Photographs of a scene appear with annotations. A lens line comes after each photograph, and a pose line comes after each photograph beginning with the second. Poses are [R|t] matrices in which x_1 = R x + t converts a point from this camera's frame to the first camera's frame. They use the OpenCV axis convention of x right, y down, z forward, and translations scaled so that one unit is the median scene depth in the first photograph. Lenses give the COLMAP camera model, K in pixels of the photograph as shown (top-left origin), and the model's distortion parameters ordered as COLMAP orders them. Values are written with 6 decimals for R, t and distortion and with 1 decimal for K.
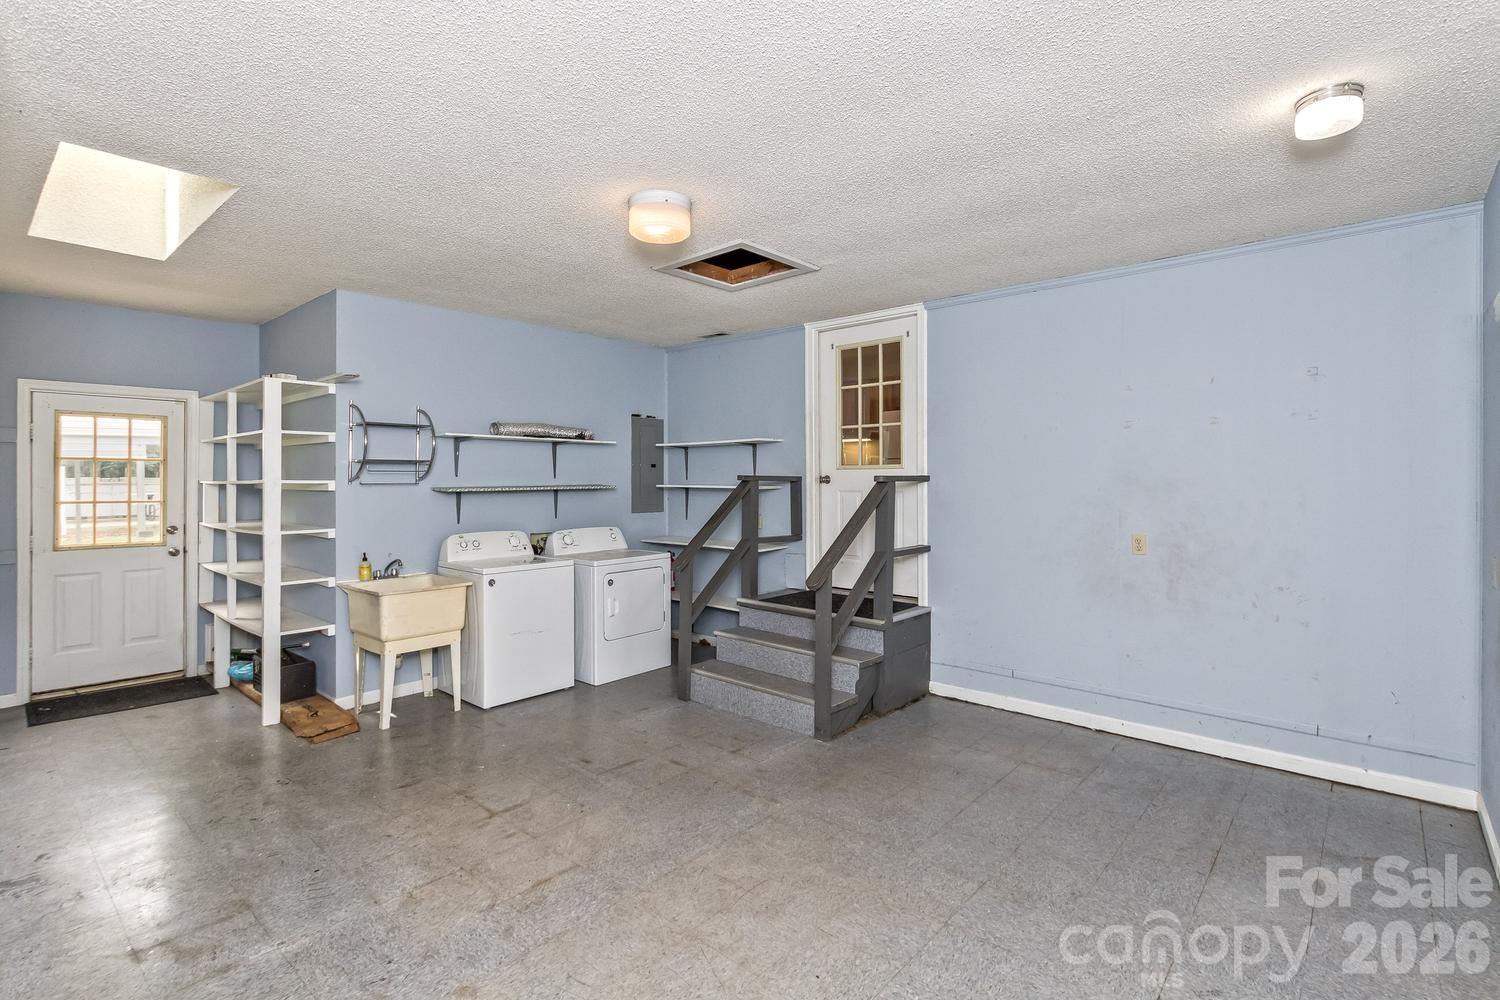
lens RADIAL K [[709.3, 0, 726.3], [0, 709.3, 471.5], [0, 0, 1]] dist [-0.000727, -0.000808]
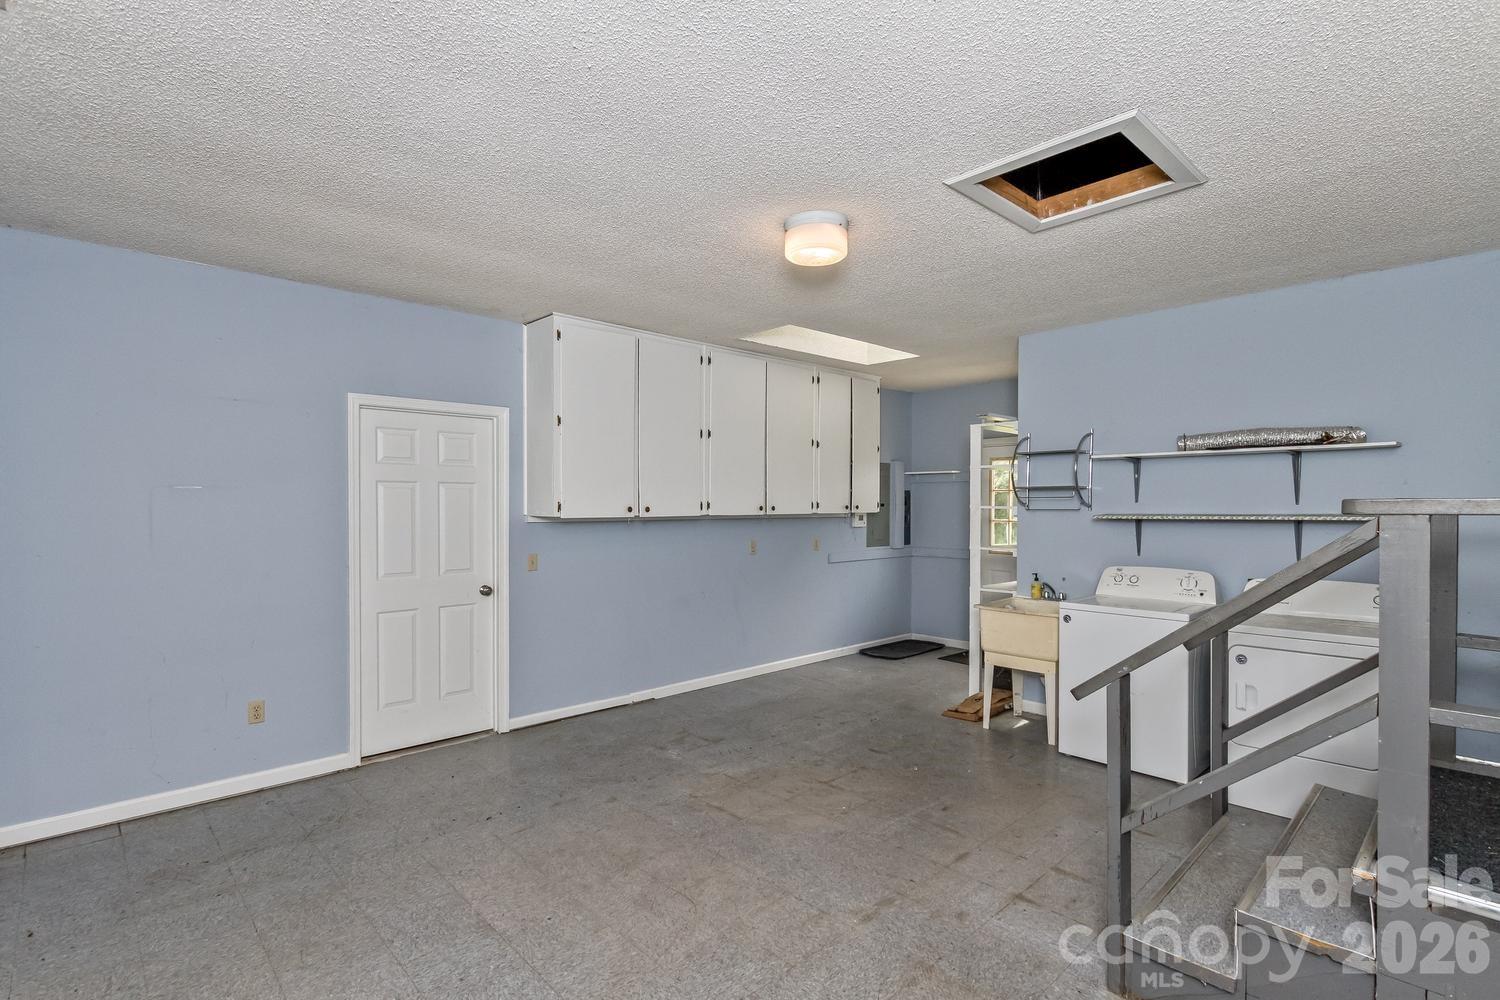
lens RADIAL K [[721.8, 0, 781.7], [0, 721.8, 512.0], [0, 0, 1]] dist [0.000358, -0.000124]
pose [[-0.058128, 0.013125, -0.998223, 0.611334], [0.012938, 0.999839, 0.012393, 0.002442], [0.998225, -0.012194, -0.058288, 0.678166]]
